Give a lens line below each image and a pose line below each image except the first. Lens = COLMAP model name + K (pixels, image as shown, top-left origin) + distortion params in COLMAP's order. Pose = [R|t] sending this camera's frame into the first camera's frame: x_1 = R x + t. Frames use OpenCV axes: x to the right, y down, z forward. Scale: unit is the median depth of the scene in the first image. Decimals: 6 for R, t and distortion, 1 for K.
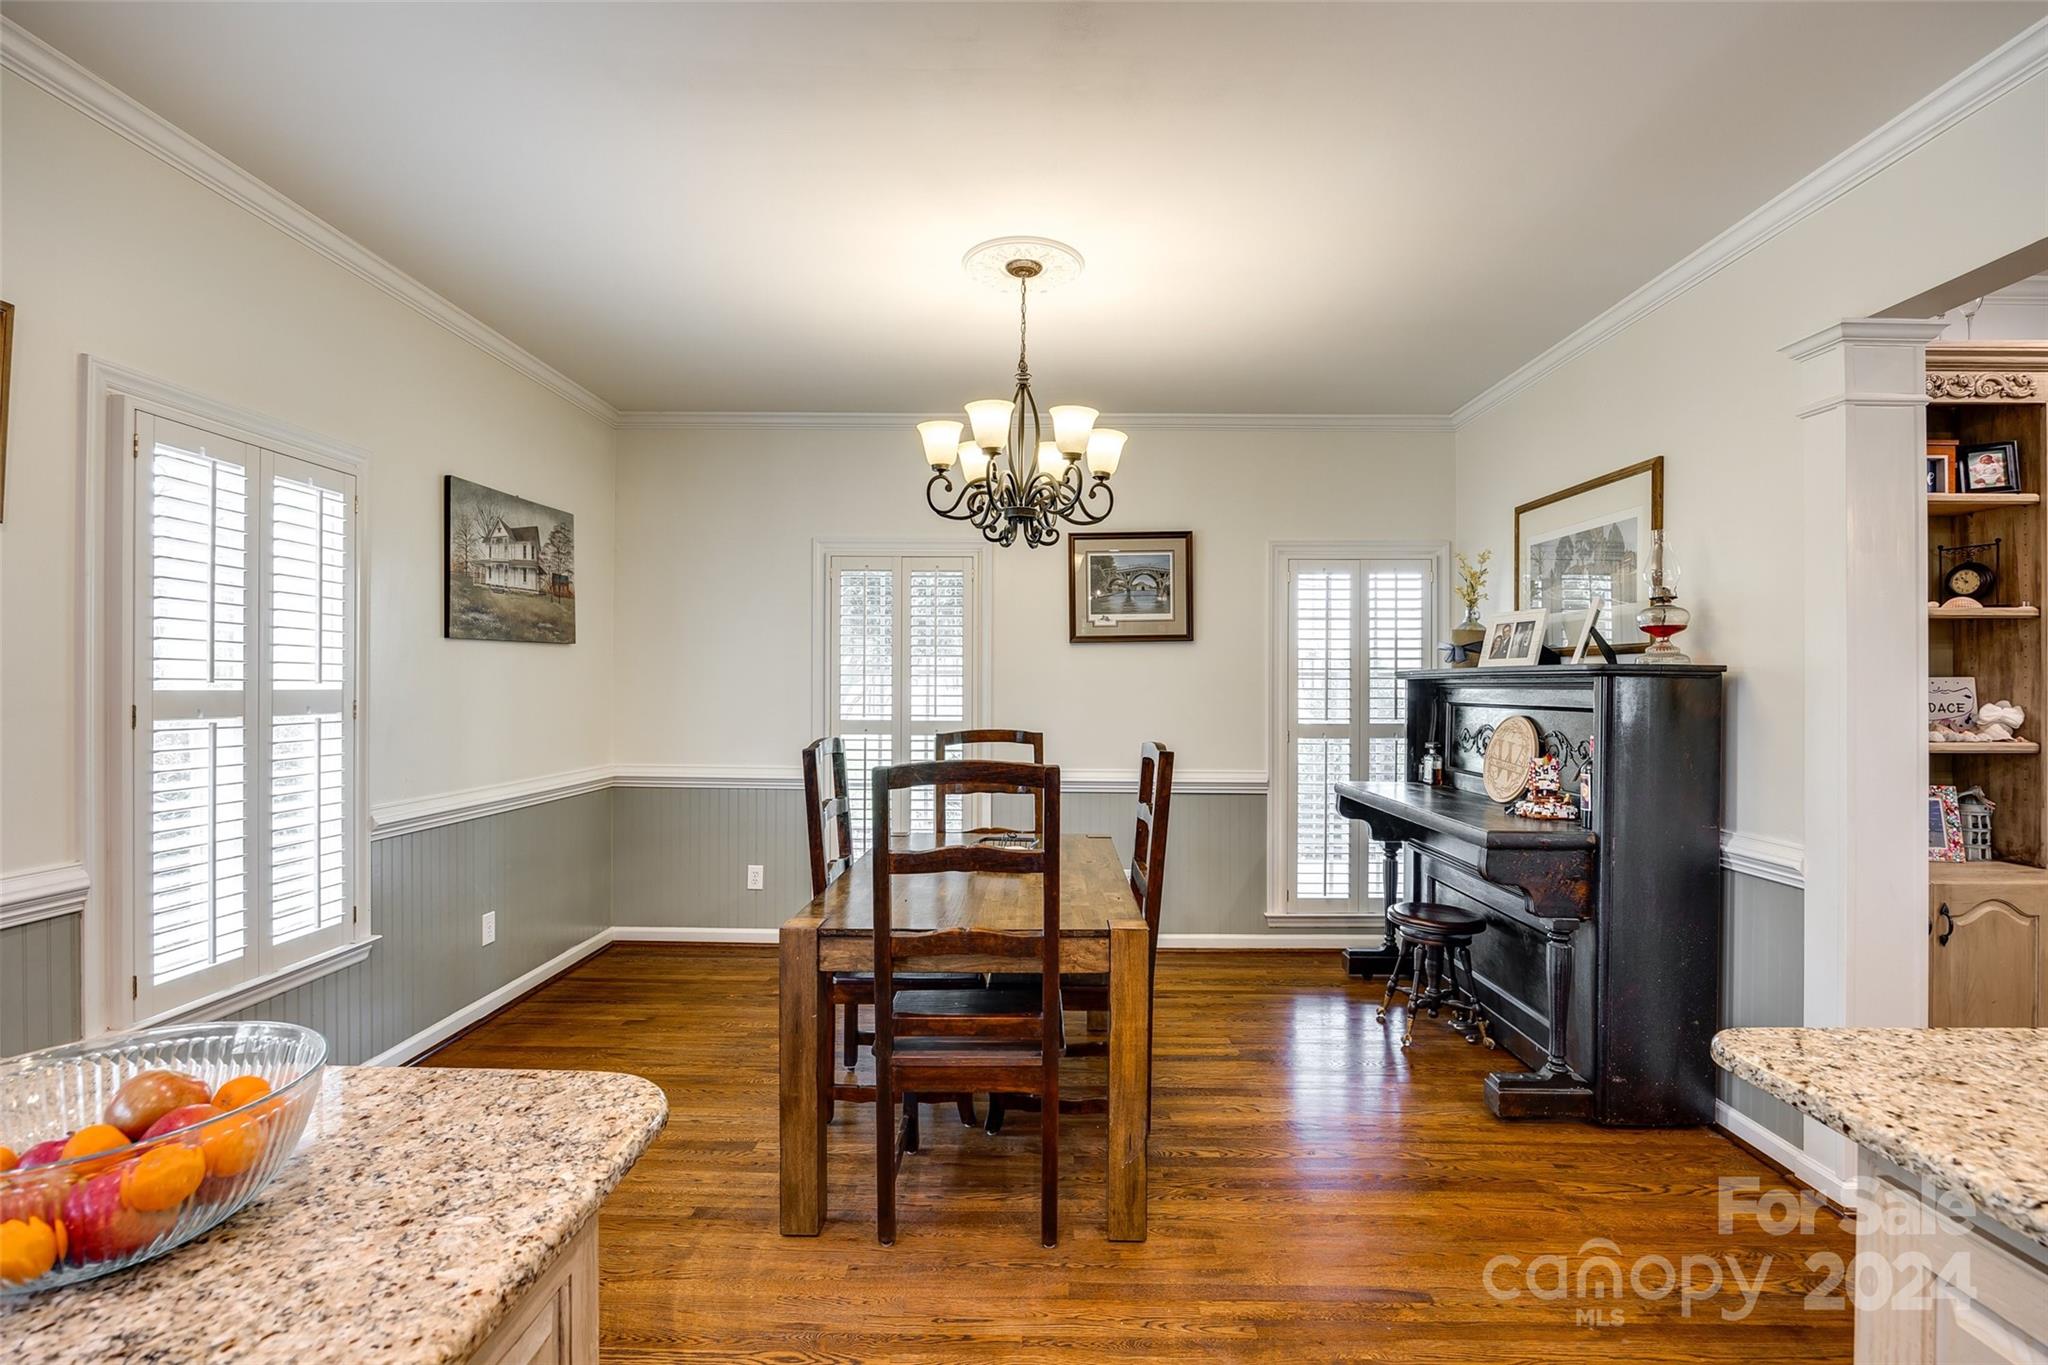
lens RADIAL K [[916.7, 0, 1025.5], [0, 916.7, 687.7], [0, 0, 1]] dist [-0.020573, 0.000949]
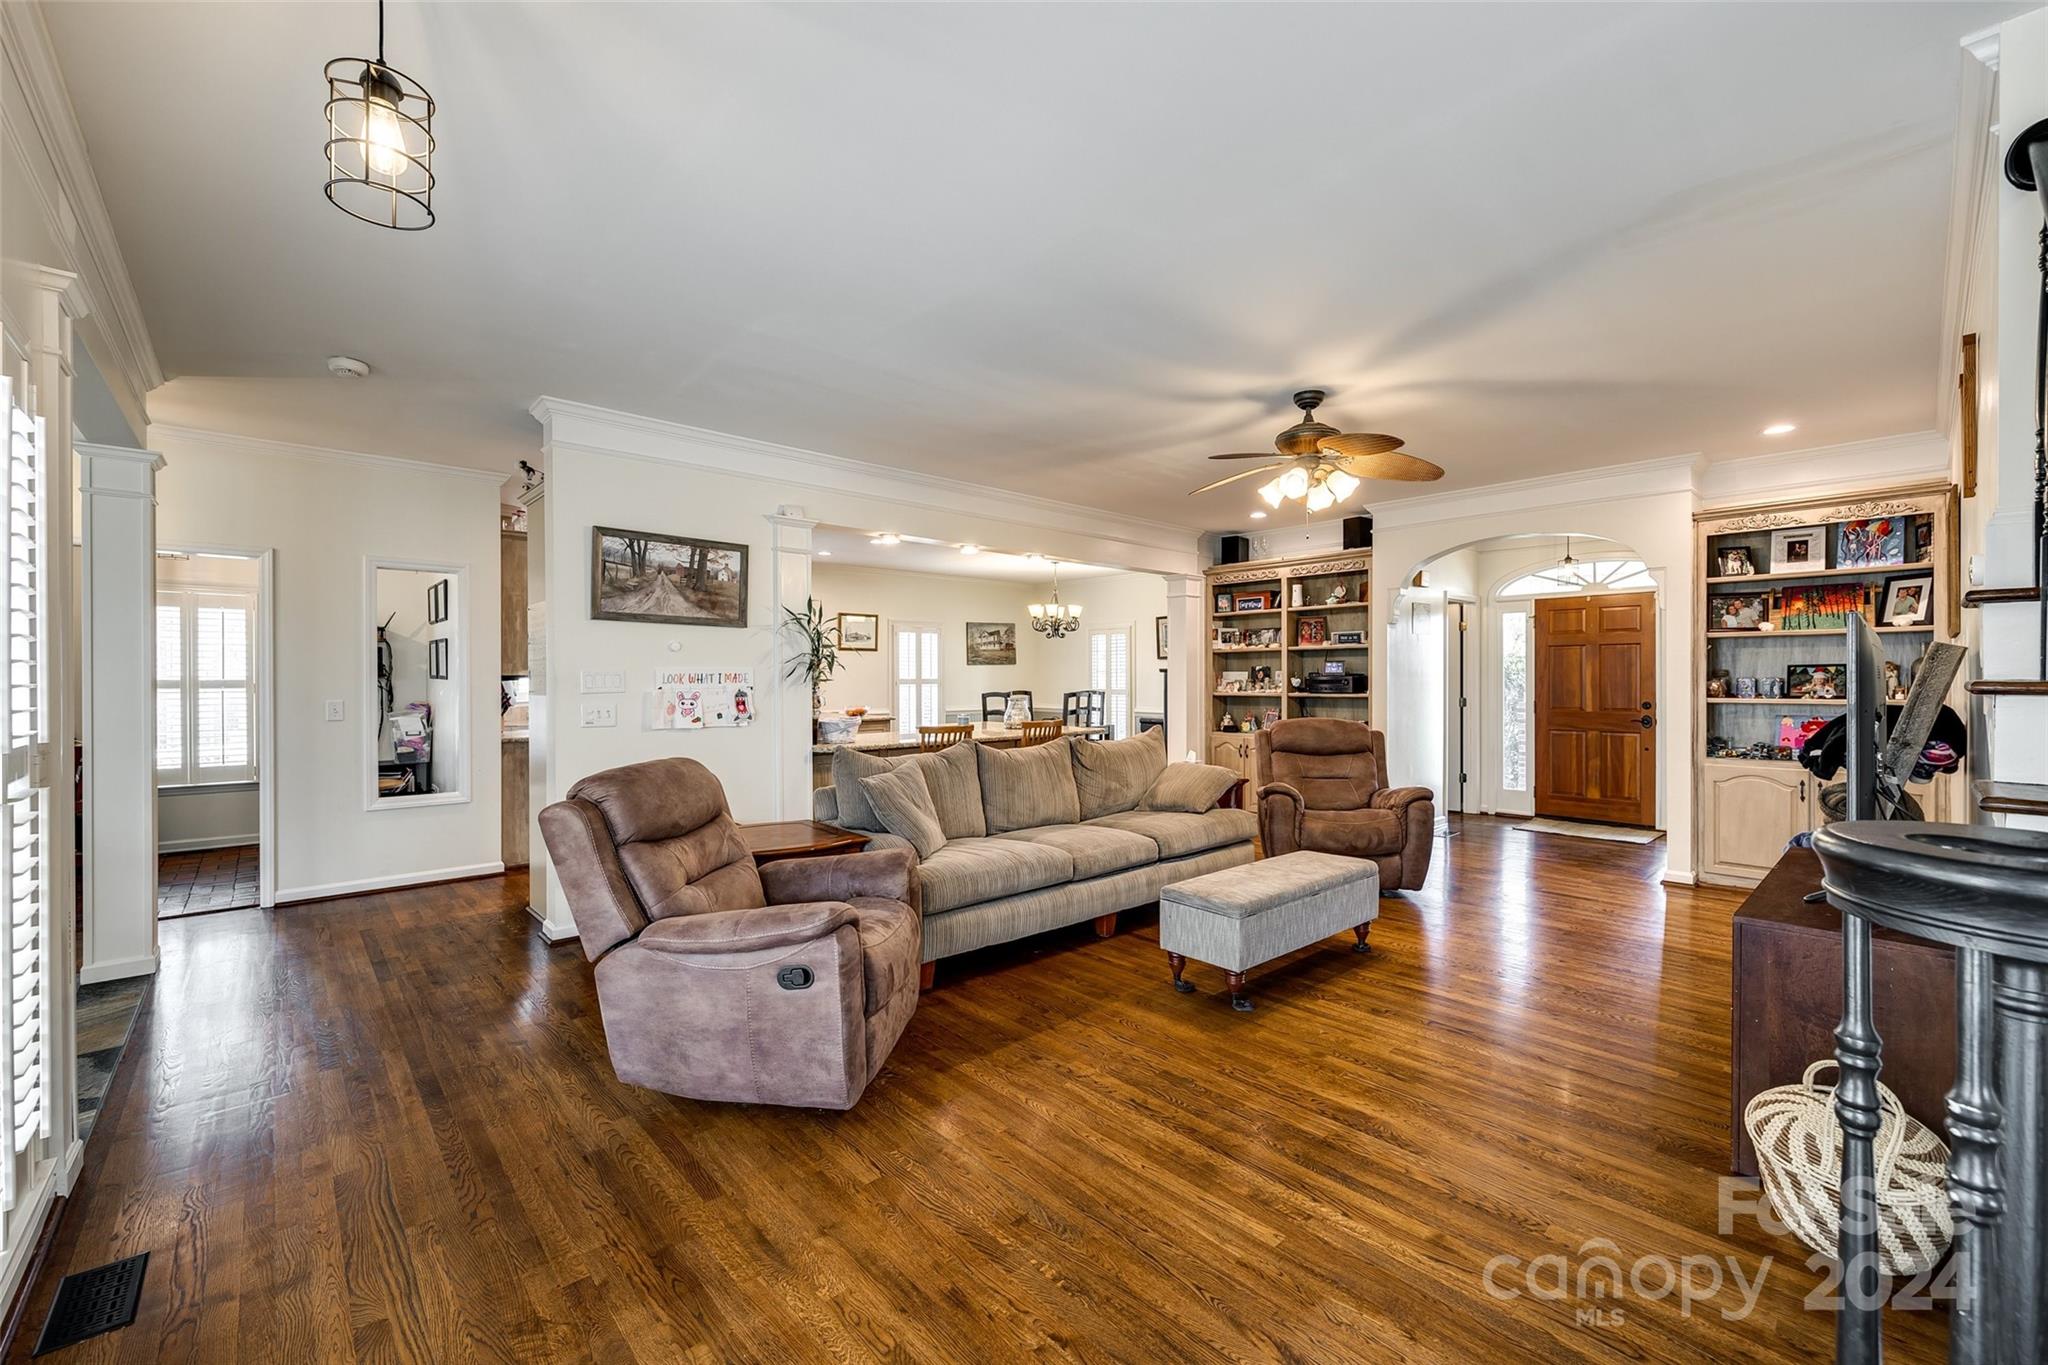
lens RADIAL K [[833.2, 0, 1034.0], [0, 833.2, 683.8], [0, 0, 1]] dist [0.002695, 0.001018]
pose [[0.695606, -0.001075, -0.718423, 2.055397], [0.005849, 0.999974, 0.004167, 0.011207], [0.718400, -0.007100, 0.695594, -1.222477]]
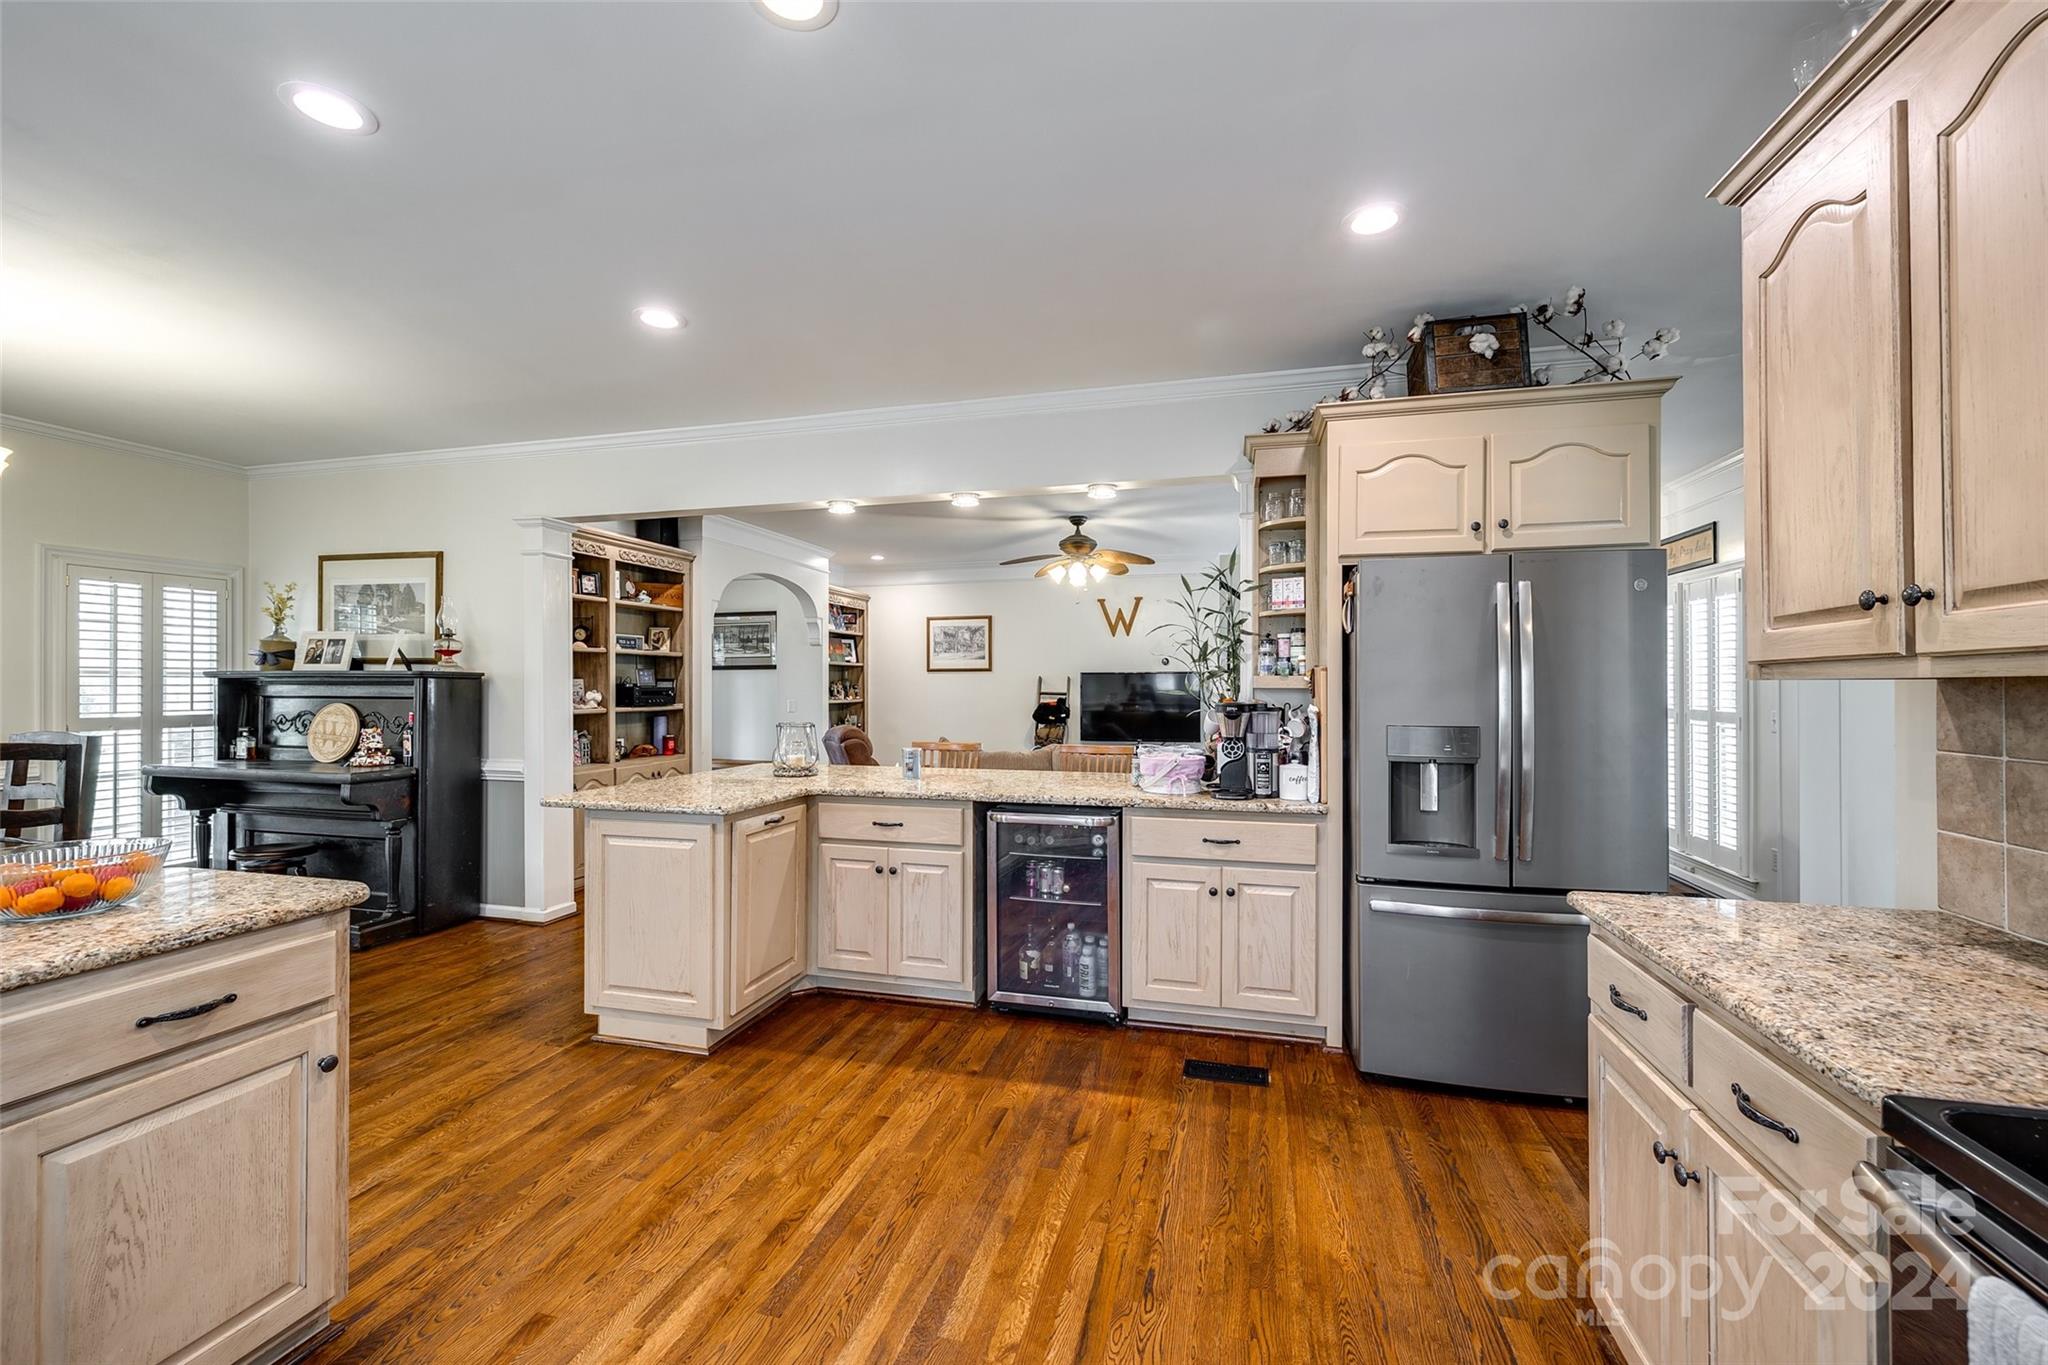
lens RADIAL K [[833.2, 0, 1027.2], [0, 833.2, 682.4], [0, 0, 1]] dist [0.002695, 0.001018]
pose [[0.232416, -0.000338, 0.972616, -0.549384], [0.000412, 1.000000, 0.000249, -0.003344], [-0.972616, 0.000343, 0.232417, -0.428705]]
